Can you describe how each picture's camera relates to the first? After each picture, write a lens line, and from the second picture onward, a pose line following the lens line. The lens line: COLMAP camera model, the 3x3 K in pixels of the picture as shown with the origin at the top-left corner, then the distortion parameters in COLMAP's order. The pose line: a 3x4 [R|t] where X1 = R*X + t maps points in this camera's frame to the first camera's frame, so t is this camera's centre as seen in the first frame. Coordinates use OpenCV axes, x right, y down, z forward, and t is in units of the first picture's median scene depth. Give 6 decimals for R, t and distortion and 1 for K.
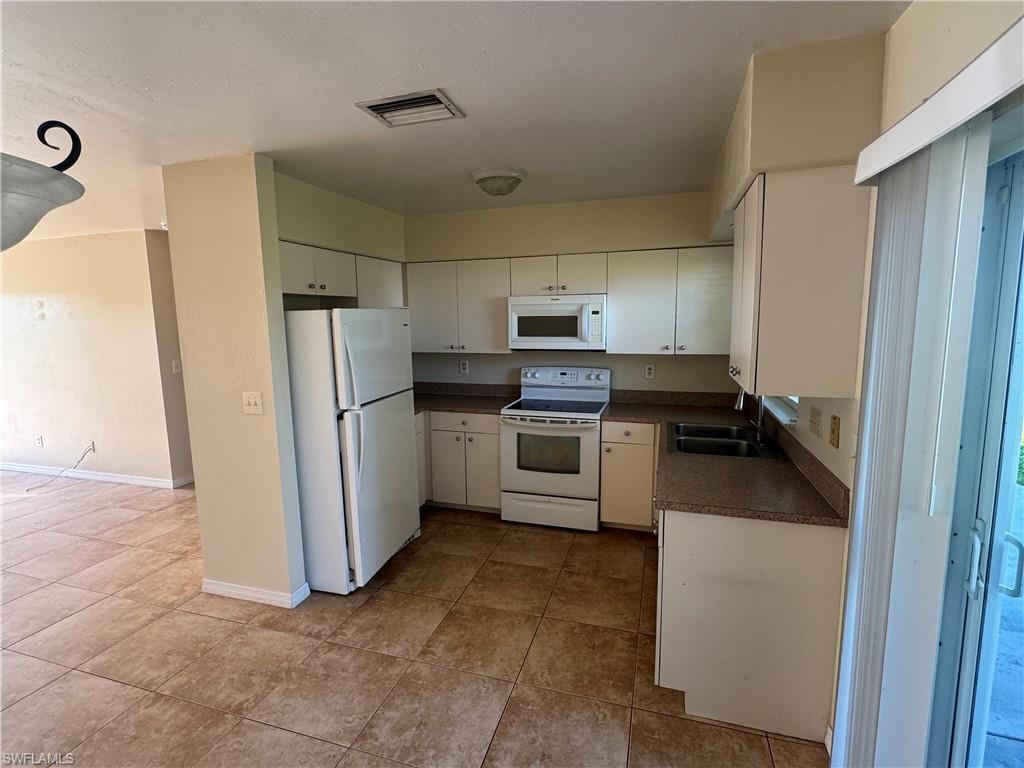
lens RADIAL K [[493.4, 0, 514.0], [0, 493.4, 383.9], [0, 0, 1]] dist [-0.017265, 0.001491]
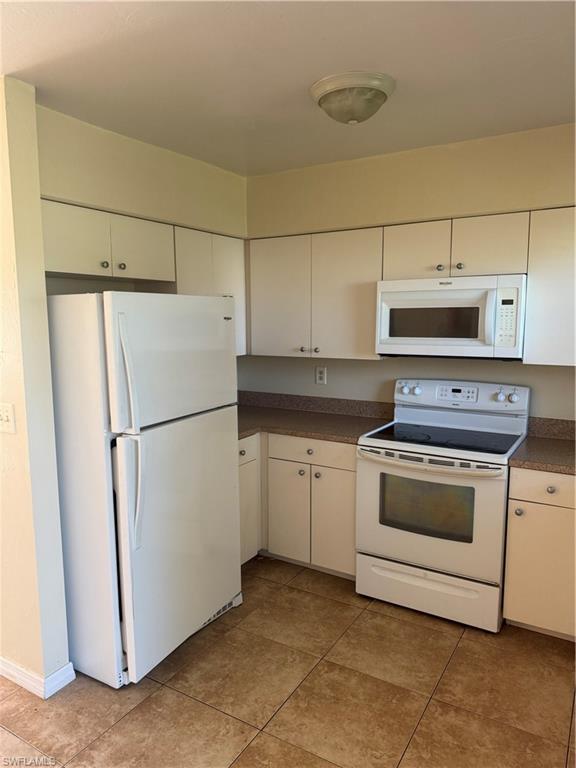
lens RADIAL K [[545.5, 0, 282.7], [0, 545.5, 384.6], [0, 0, 1]] dist [0.030135, -0.033129]
pose [[0.968445, 0.039141, -0.246133, 0.060636], [-0.040912, 0.999161, -0.002083, -0.020421], [0.245845, 0.012087, 0.969234, 0.219093]]
